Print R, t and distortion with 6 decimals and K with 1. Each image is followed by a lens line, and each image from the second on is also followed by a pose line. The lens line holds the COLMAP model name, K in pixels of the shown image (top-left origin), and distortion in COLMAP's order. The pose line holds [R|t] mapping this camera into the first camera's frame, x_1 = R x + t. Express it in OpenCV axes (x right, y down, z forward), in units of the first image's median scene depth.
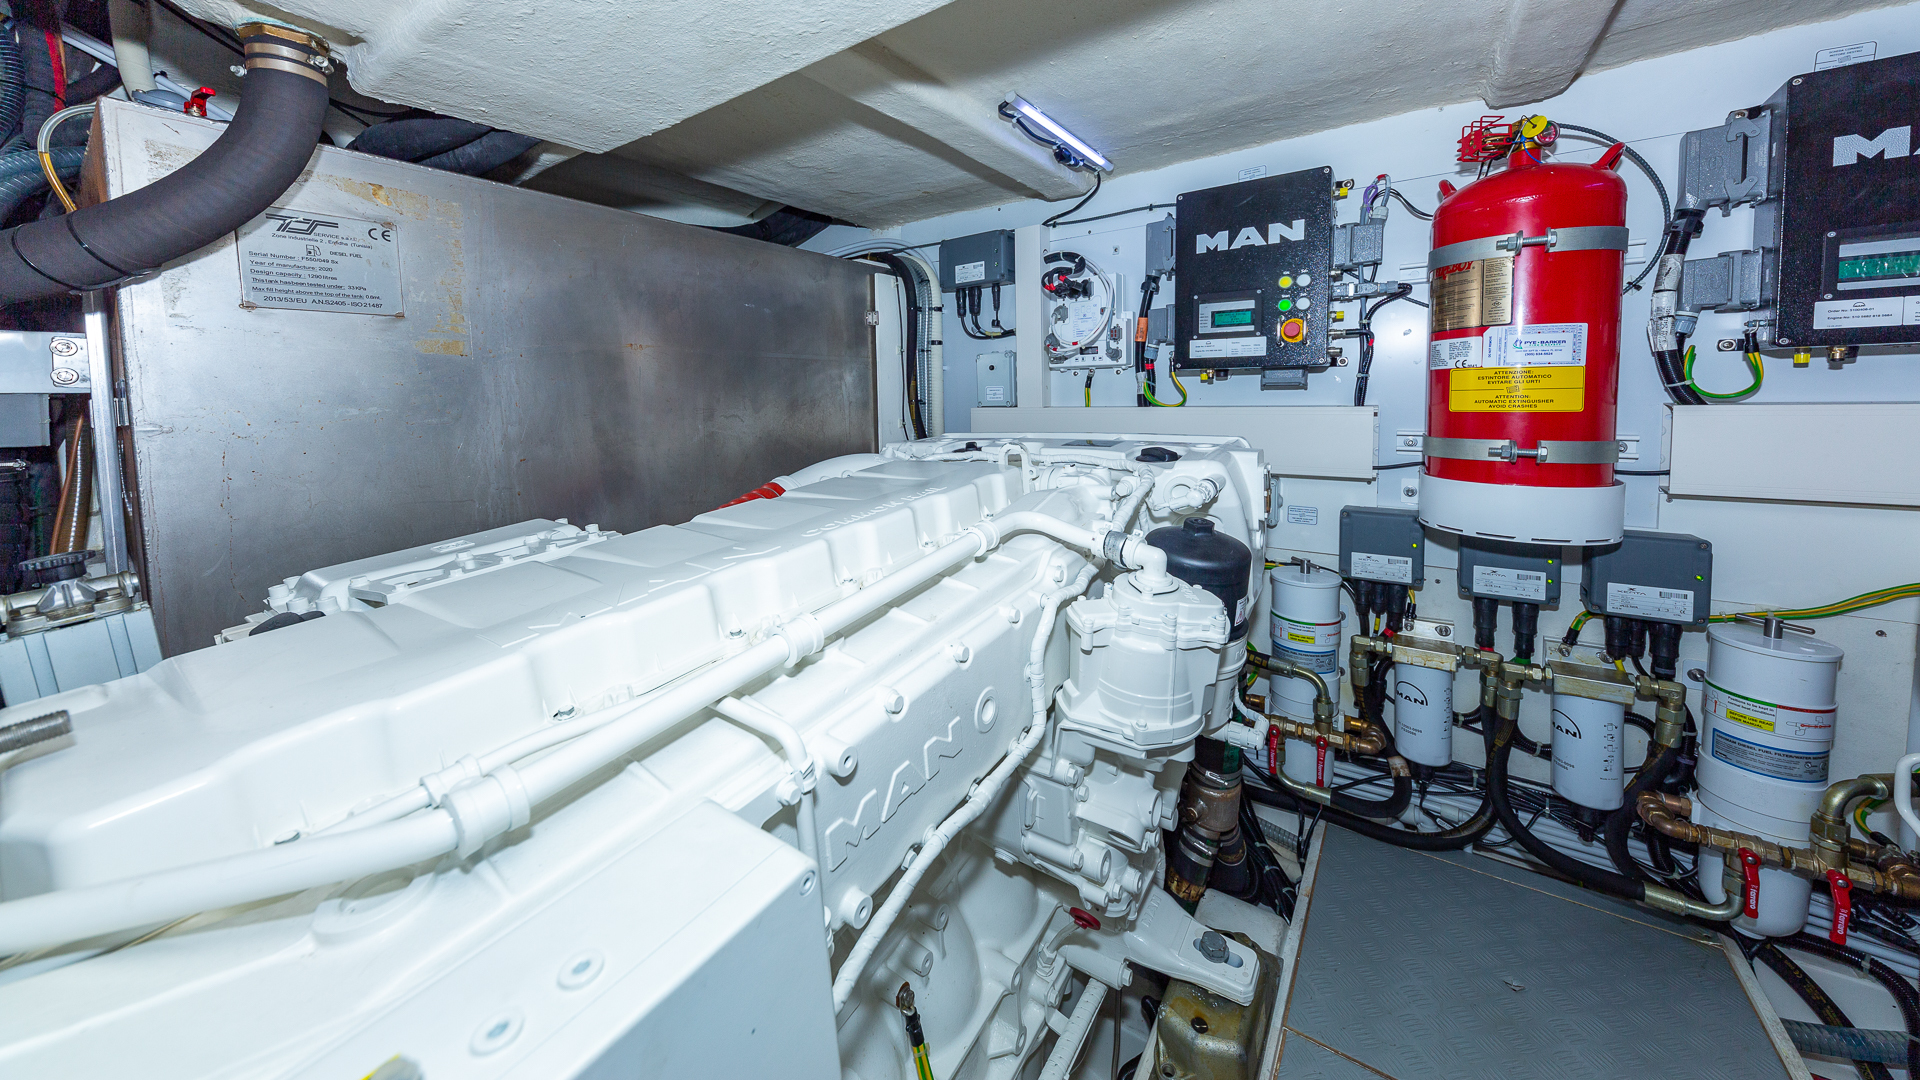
lens RADIAL K [[647.6, 0, 957.1], [0, 647.6, 430.5], [0, 0, 1]] dist [0.020530, -0.006110]
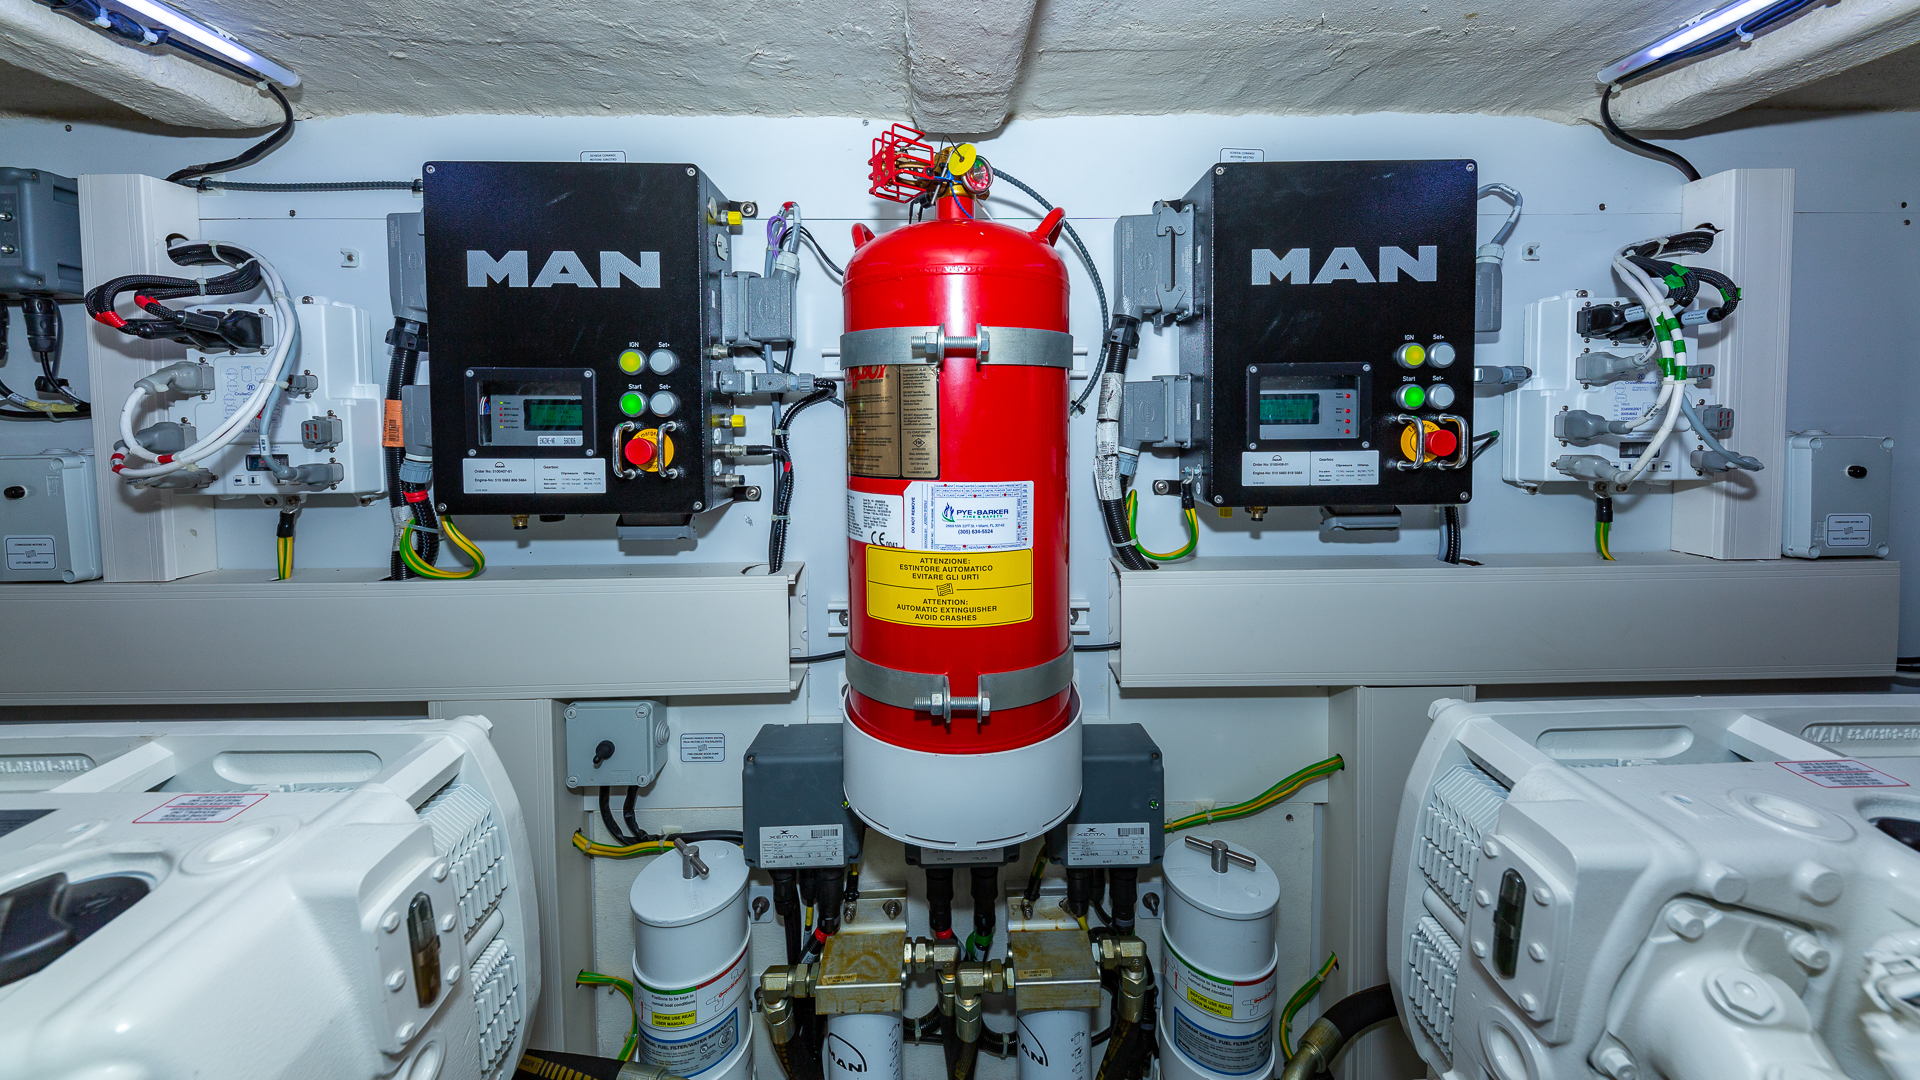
lens RADIAL K [[647.6, 0, 957.1], [0, 647.6, 430.5], [0, 0, 1]] dist [0.020530, -0.006110]
pose [[0.807738, 0.001088, 0.589541, 0.464634], [0.027067, 0.998875, -0.038929, -0.163726], [-0.588920, 0.047401, 0.806800, 0.468514]]
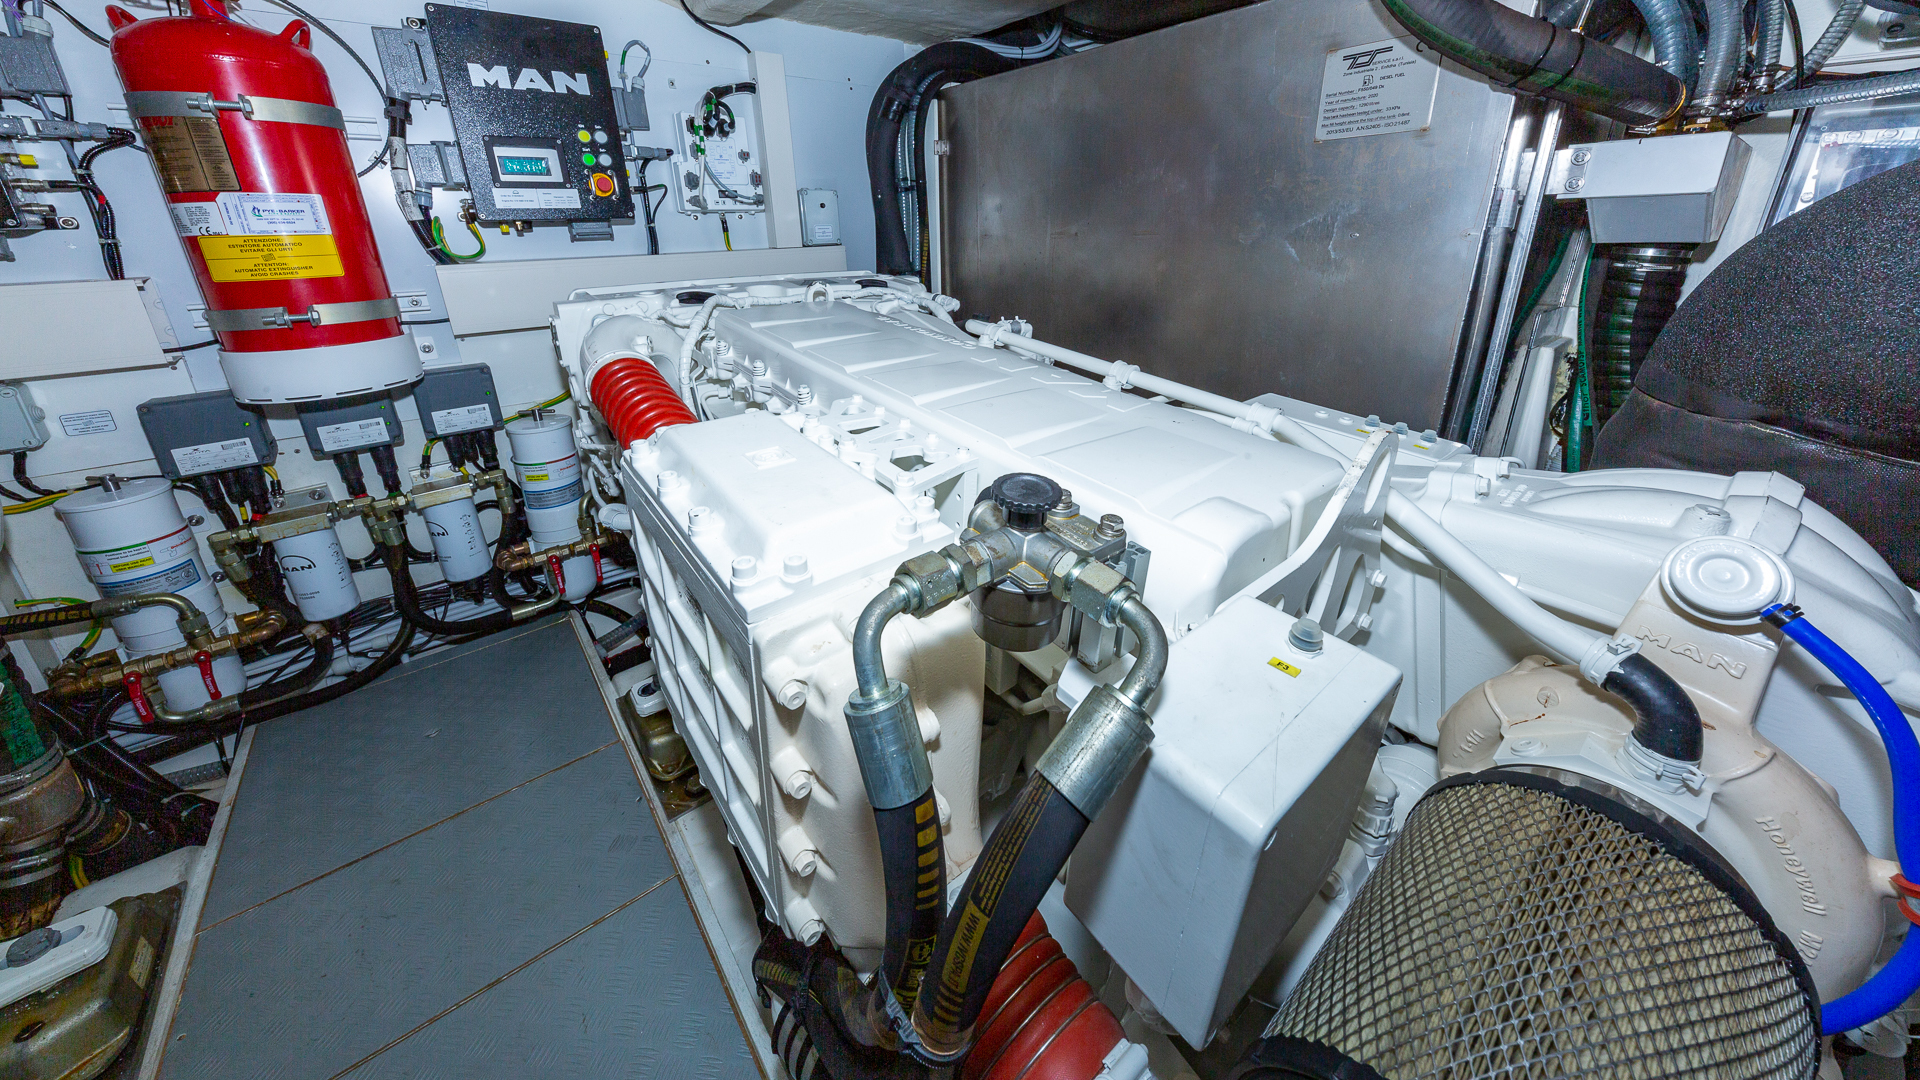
lens RADIAL K [[647.6, 0, 957.1], [0, 647.6, 430.5], [0, 0, 1]] dist [0.020530, -0.006110]
pose [[0.275772, -0.281829, 0.918979, 0.102393], [0.076201, 0.959452, 0.271375, 0.001515], [-0.958198, -0.004811, 0.286066, -0.311820]]
